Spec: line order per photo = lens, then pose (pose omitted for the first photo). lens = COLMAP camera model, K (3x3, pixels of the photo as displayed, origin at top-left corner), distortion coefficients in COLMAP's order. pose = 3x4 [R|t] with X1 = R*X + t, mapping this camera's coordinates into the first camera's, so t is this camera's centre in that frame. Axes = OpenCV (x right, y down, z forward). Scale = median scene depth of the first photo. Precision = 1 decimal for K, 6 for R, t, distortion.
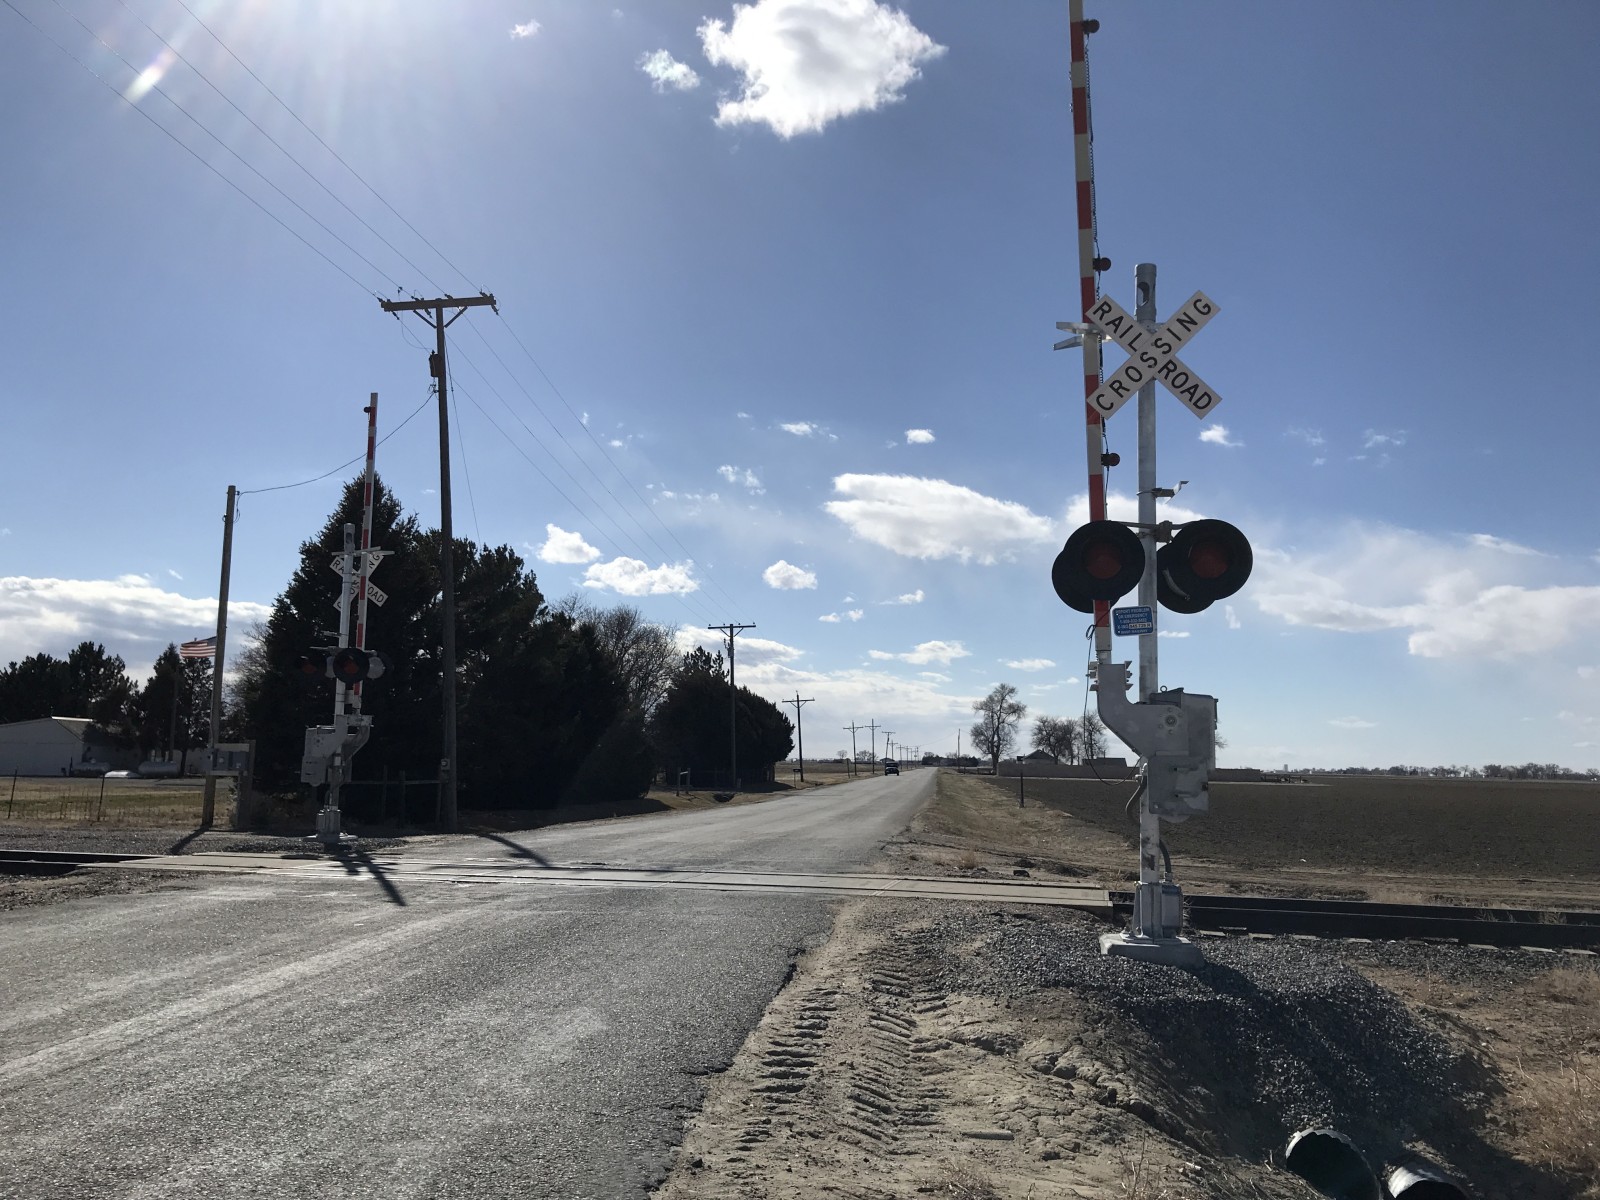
lens RADIAL K [[1355.4, 0, 800.0], [0, 1355.4, 600.0], [0, 0, 1]] dist [0.026149, 0.000269]
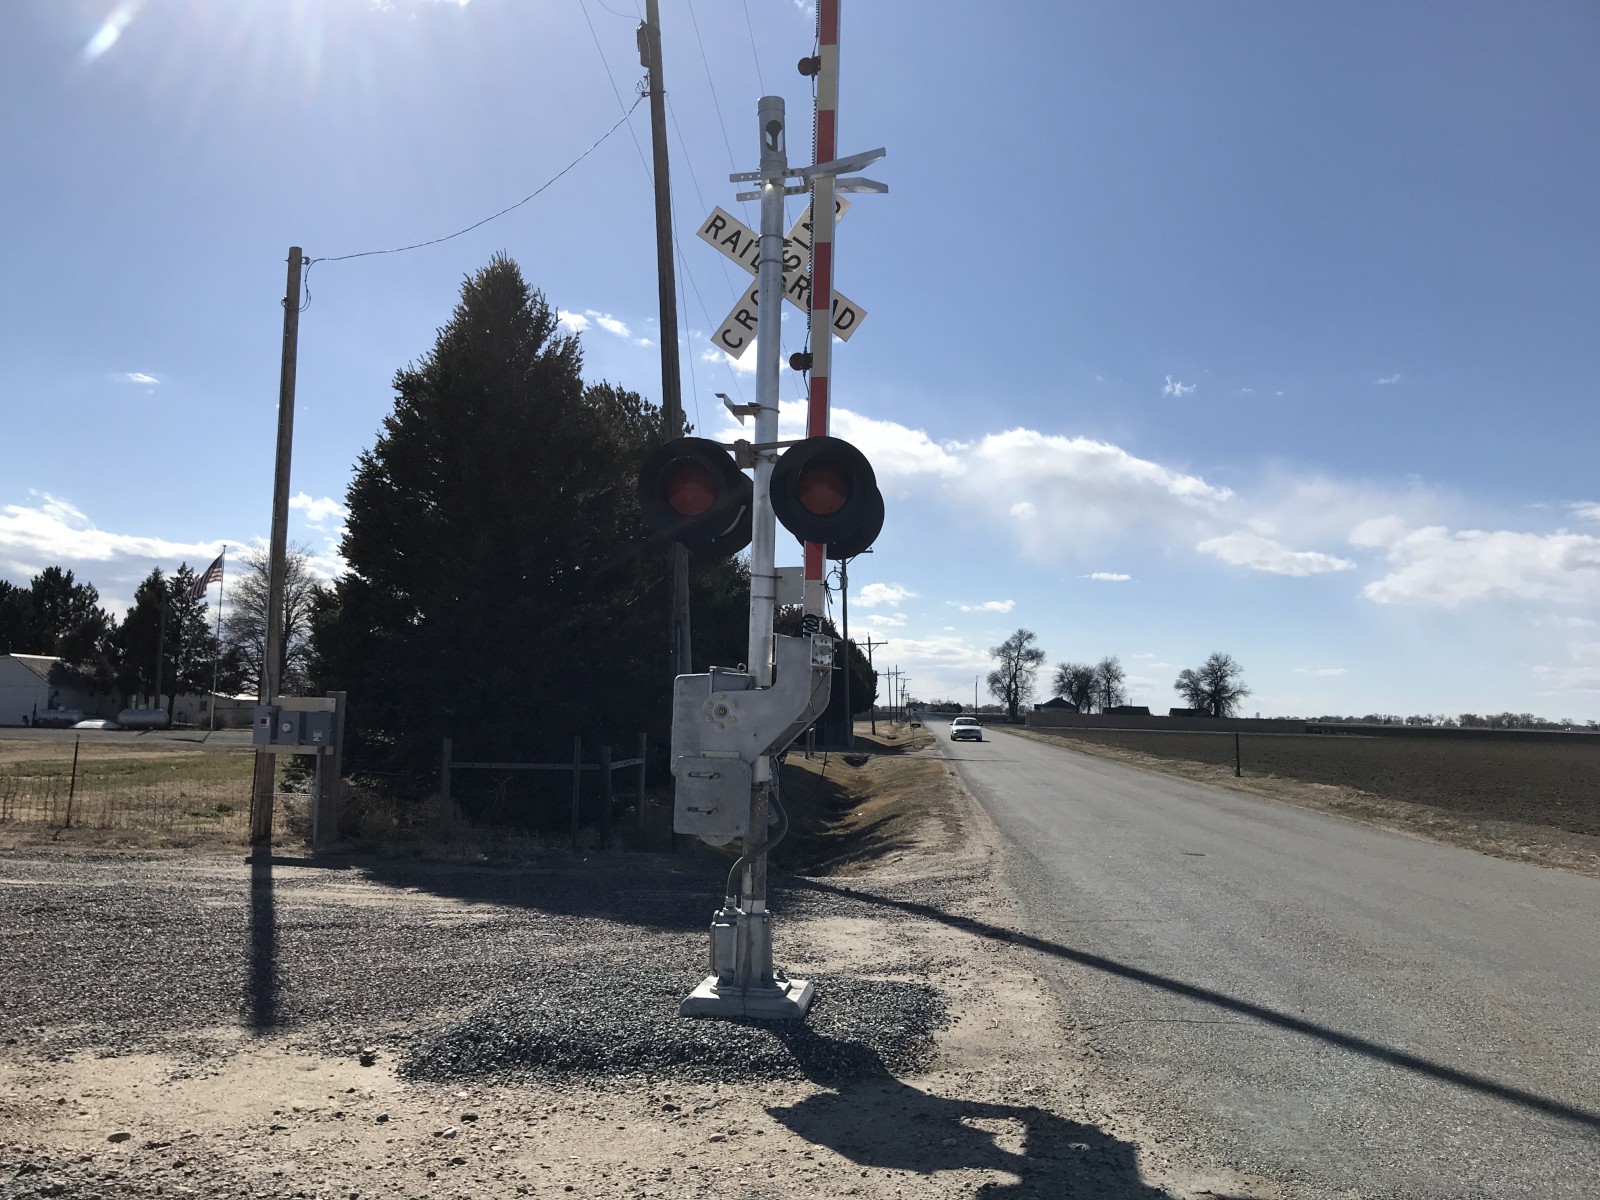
lens RADIAL K [[1329.2, 0, 800.0], [0, 1329.2, 600.0], [0, 0, 1]] dist [0.033461, -0.004797]
pose [[0.999650, 0.008406, 0.025086, -0.083311], [-0.009381, 0.999195, 0.039005, 0.015269], [-0.024738, -0.039226, 0.998924, 0.163212]]
